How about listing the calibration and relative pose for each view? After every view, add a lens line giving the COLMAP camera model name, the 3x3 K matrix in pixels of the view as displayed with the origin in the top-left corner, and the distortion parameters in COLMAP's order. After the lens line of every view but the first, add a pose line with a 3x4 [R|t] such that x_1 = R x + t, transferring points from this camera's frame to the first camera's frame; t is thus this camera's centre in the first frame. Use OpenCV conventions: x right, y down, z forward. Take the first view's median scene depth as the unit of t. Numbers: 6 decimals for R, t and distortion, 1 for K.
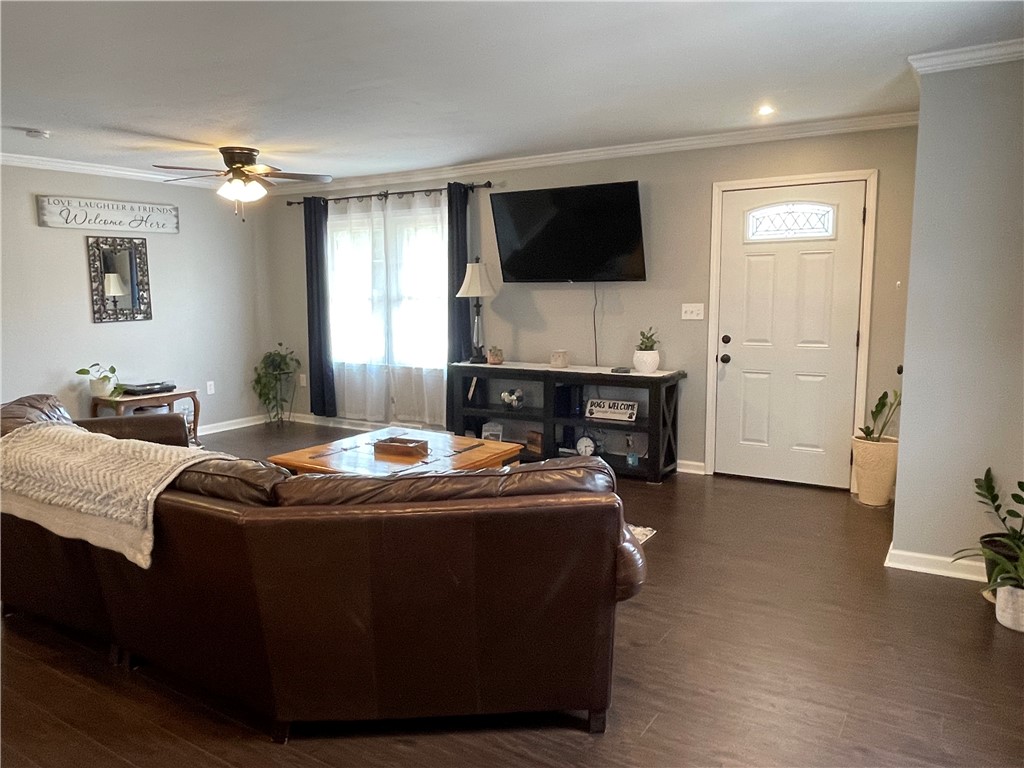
lens RADIAL K [[731.4, 0, 512.7], [0, 731.4, 382.3], [0, 0, 1]] dist [-0.004726, -0.001071]
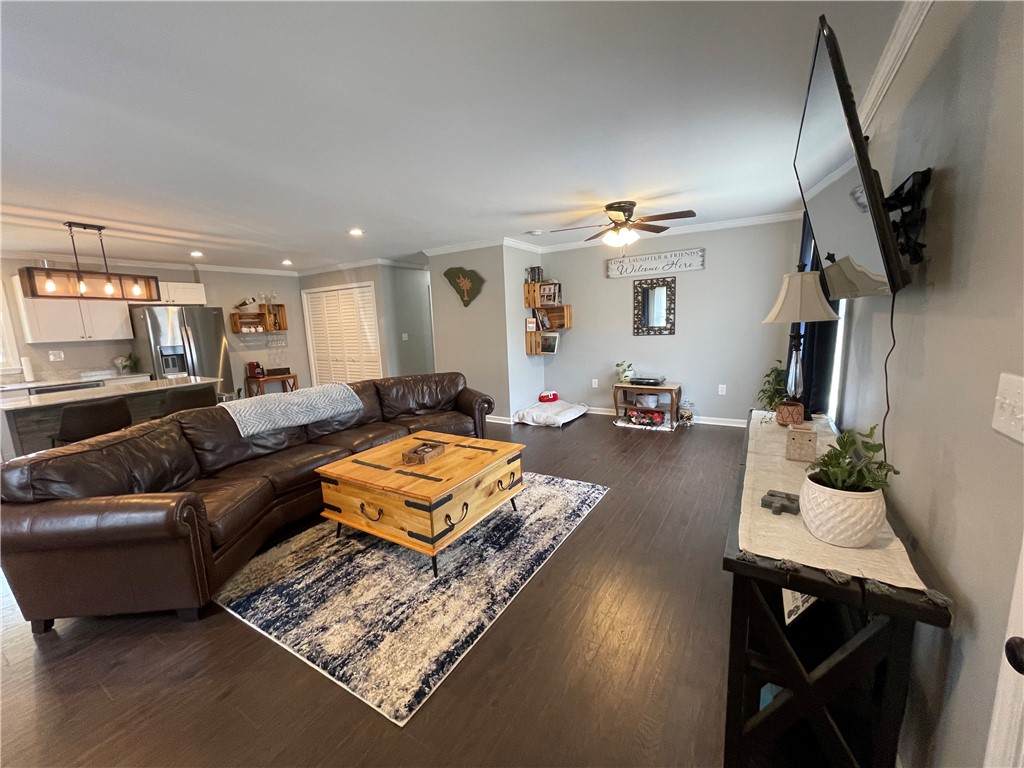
lens RADIAL K [[409.2, 0, 510.8], [0, 409.2, 388.1], [0, 0, 1]] dist [-0.001099, -0.000099]
pose [[0.016896, 0.170010, -0.985297, 0.308470], [-0.092784, 0.981453, 0.167756, -0.089467], [0.995543, 0.088586, 0.032357, 0.682203]]
